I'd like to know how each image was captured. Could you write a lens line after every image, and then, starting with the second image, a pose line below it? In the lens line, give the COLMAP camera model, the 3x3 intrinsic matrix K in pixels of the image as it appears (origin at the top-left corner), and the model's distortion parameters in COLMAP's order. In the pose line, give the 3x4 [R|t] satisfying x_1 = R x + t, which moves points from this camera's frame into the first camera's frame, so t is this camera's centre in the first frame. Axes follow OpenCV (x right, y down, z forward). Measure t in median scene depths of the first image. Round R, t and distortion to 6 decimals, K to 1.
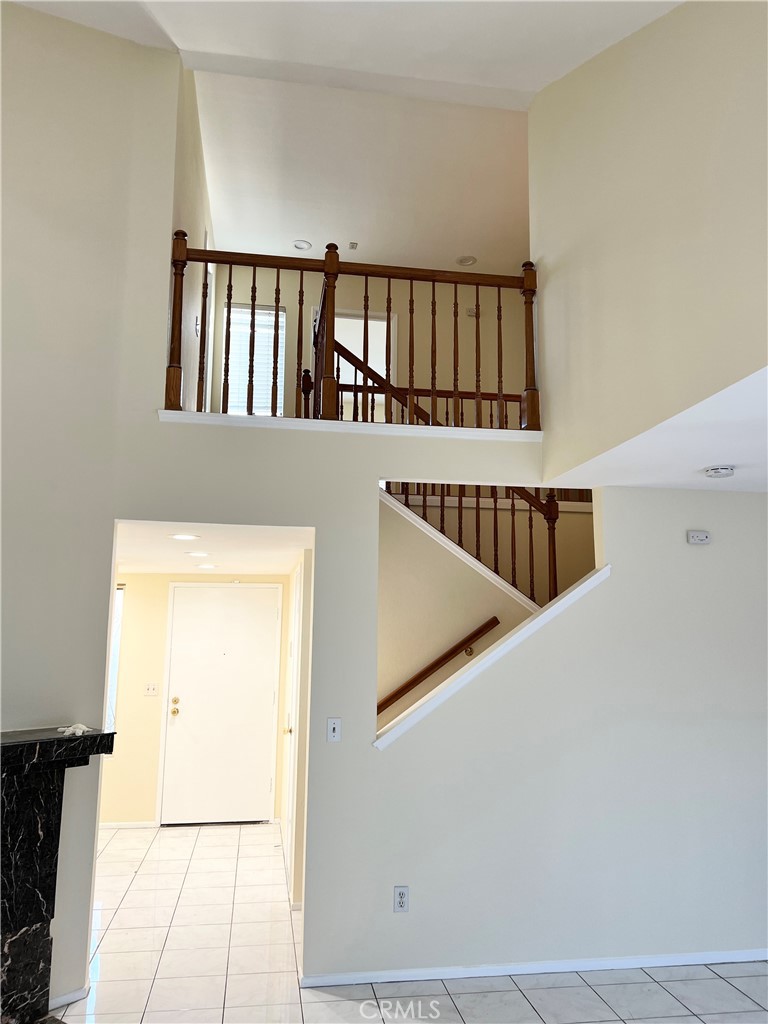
lens RADIAL K [[770.3, 0, 386.5], [0, 770.3, 511.4], [0, 0, 1]] dist [-0.000736, -0.004471]
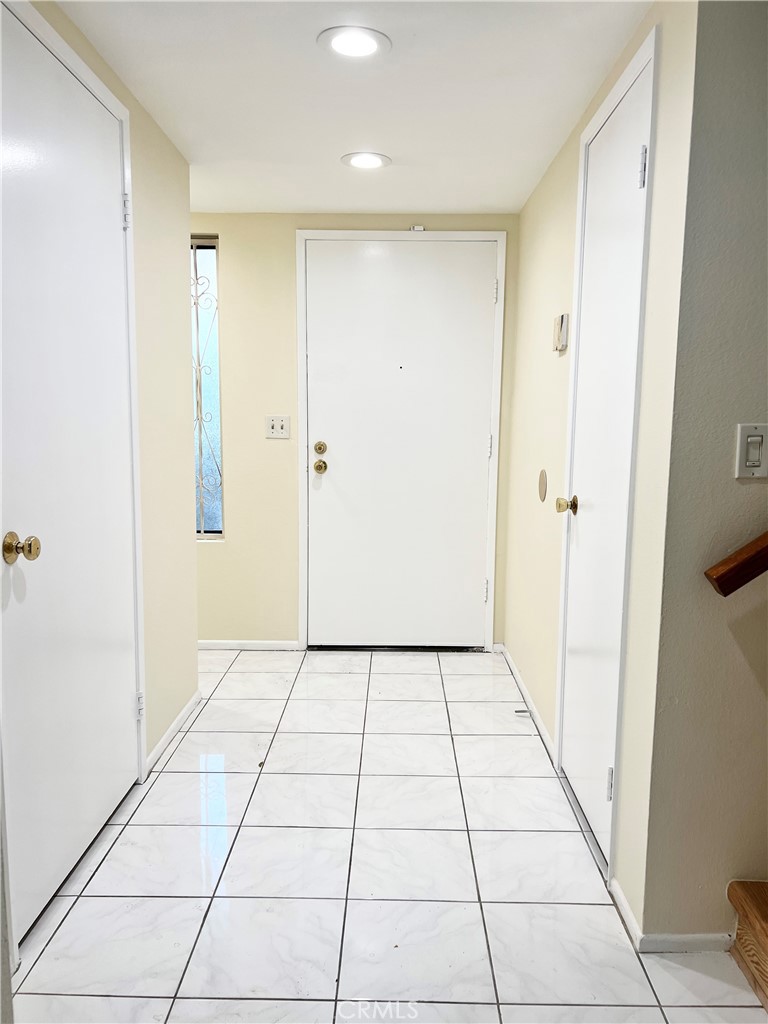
lens RADIAL K [[770.3, 0, 384.8], [0, 770.3, 512.7], [0, 0, 1]] dist [-0.000736, -0.004471]
pose [[0.983740, 0.022213, -0.178219, -0.124488], [0.031323, 0.955893, 0.292040, 0.127497], [0.176845, -0.292874, 0.939655, 0.459999]]
